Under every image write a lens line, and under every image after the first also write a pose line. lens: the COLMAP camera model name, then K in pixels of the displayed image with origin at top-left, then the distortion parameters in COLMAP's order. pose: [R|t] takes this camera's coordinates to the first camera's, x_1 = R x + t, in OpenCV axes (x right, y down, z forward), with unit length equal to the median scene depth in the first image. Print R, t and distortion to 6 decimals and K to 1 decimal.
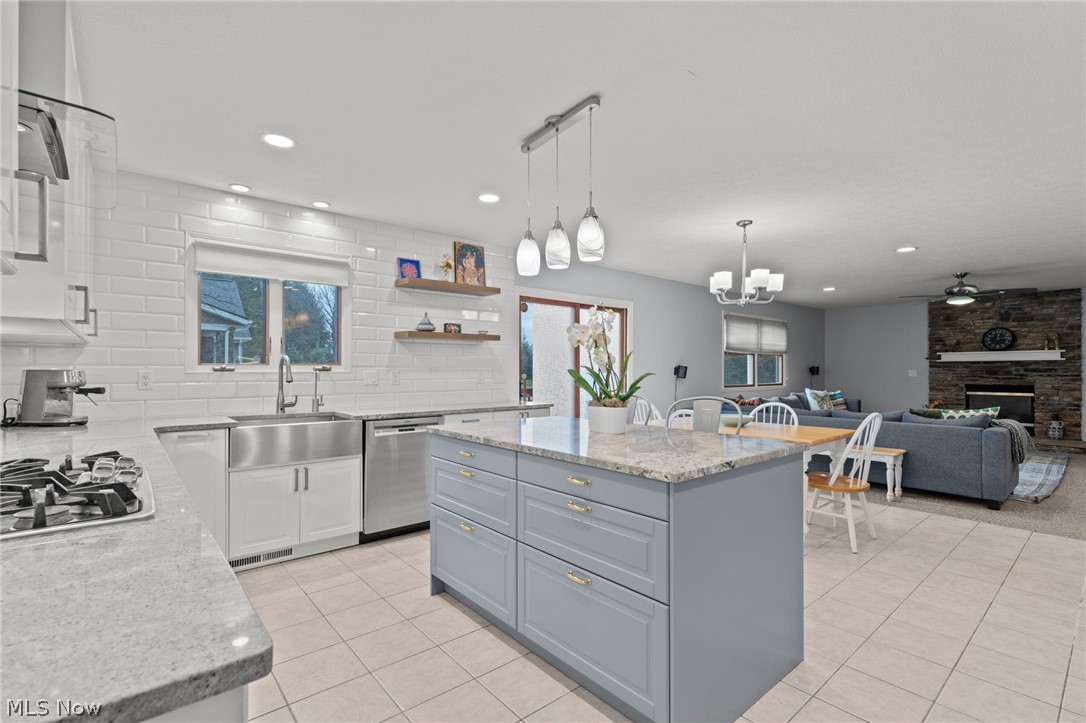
lens RADIAL K [[495.3, 0, 543.0], [0, 495.3, 361.5], [0, 0, 1]] dist [-0.000470, -0.000088]
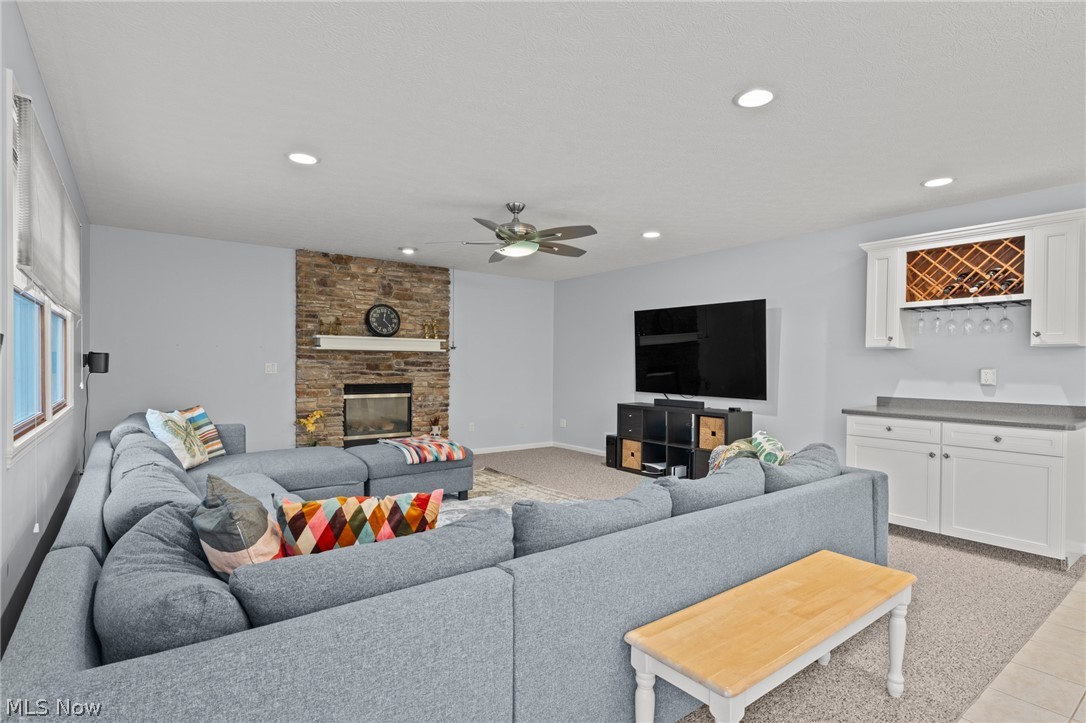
lens RADIAL K [[545.5, 0, 543.0], [0, 545.5, 361.5], [0, 0, 1]] dist [-0.000189, -0.000048]
pose [[0.052405, 0.006462, 0.998605, 0.138693], [-0.023305, 0.999715, -0.005246, 0.013766], [-0.998354, -0.022997, 0.052540, 0.739118]]
